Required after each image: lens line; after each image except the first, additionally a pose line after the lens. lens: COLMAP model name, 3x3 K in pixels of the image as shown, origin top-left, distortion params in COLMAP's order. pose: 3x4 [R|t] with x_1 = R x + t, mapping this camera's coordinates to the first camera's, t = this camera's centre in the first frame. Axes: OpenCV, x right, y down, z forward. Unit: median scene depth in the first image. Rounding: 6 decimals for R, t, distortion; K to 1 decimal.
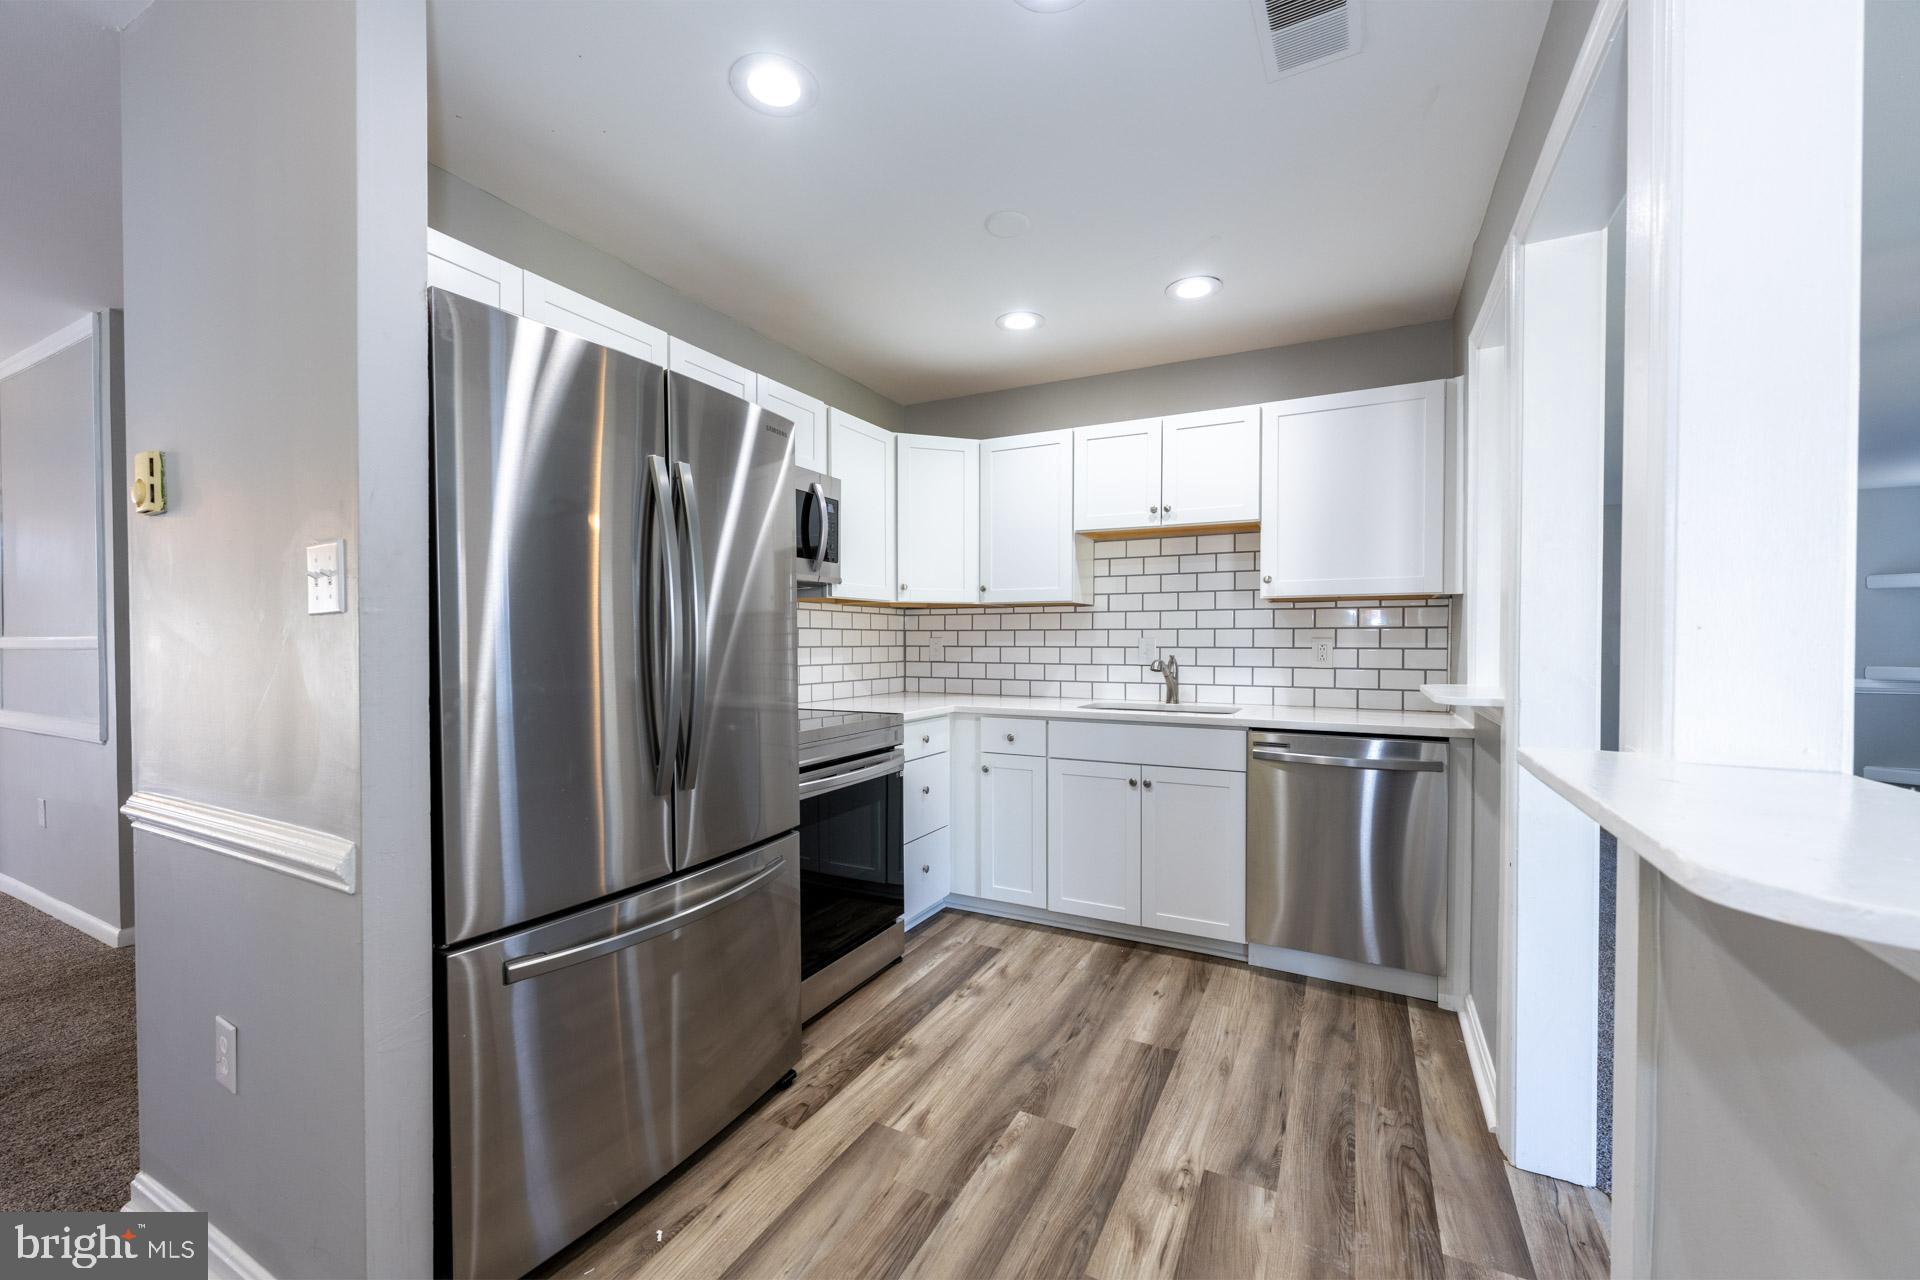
lens RADIAL K [[758.2, 0, 954.8], [0, 758.2, 648.2], [0, 0, 1]] dist [-0.001633, -0.000029]
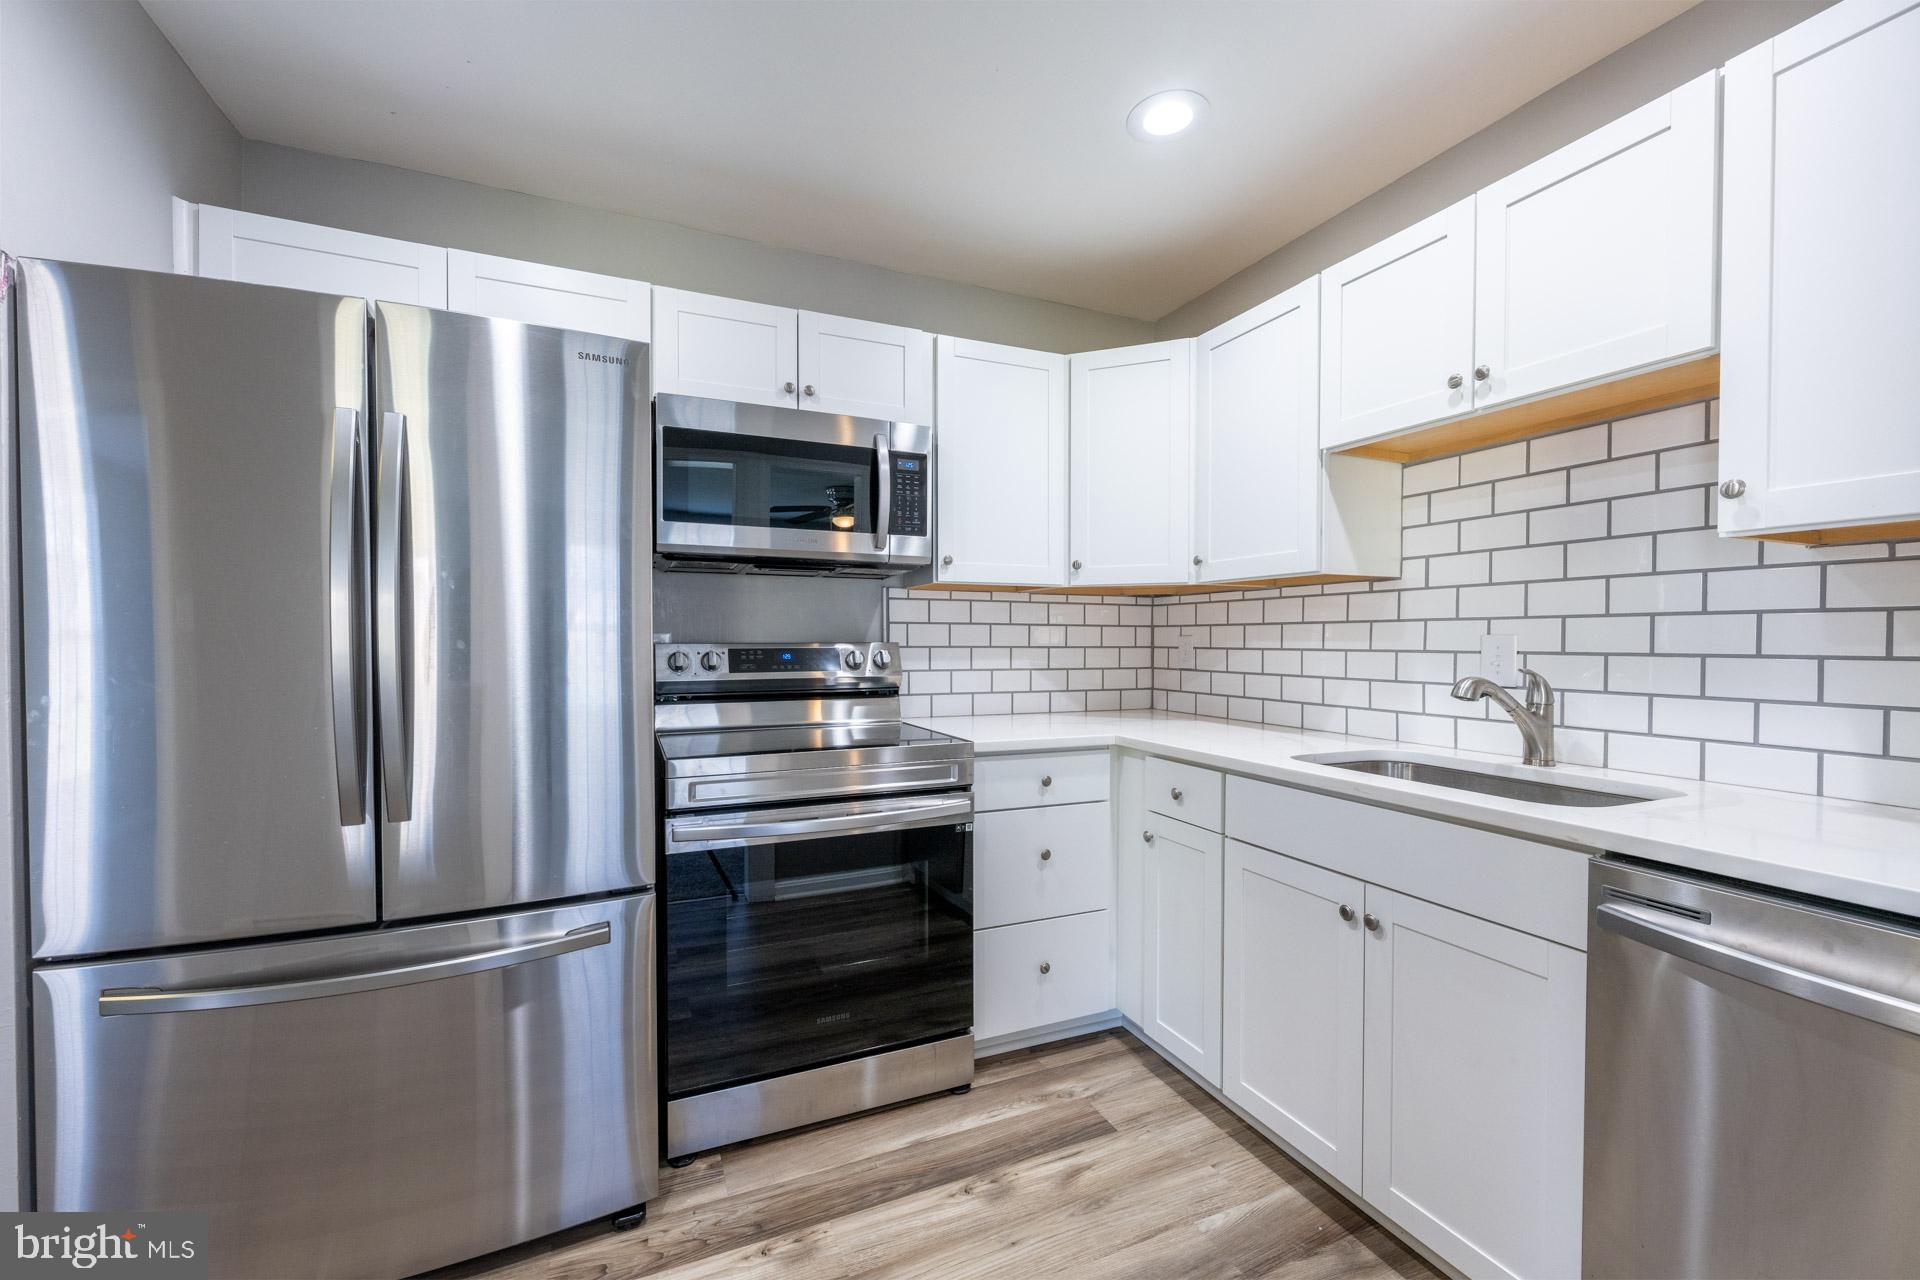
lens RADIAL K [[758.2, 0, 954.8], [0, 758.2, 648.2], [0, 0, 1]] dist [-0.001633, -0.000029]
pose [[0.777986, 0.008345, -0.628226, 0.300422], [-0.008575, 0.999960, 0.002663, -0.002546], [0.628223, 0.003315, 0.778026, 0.368412]]
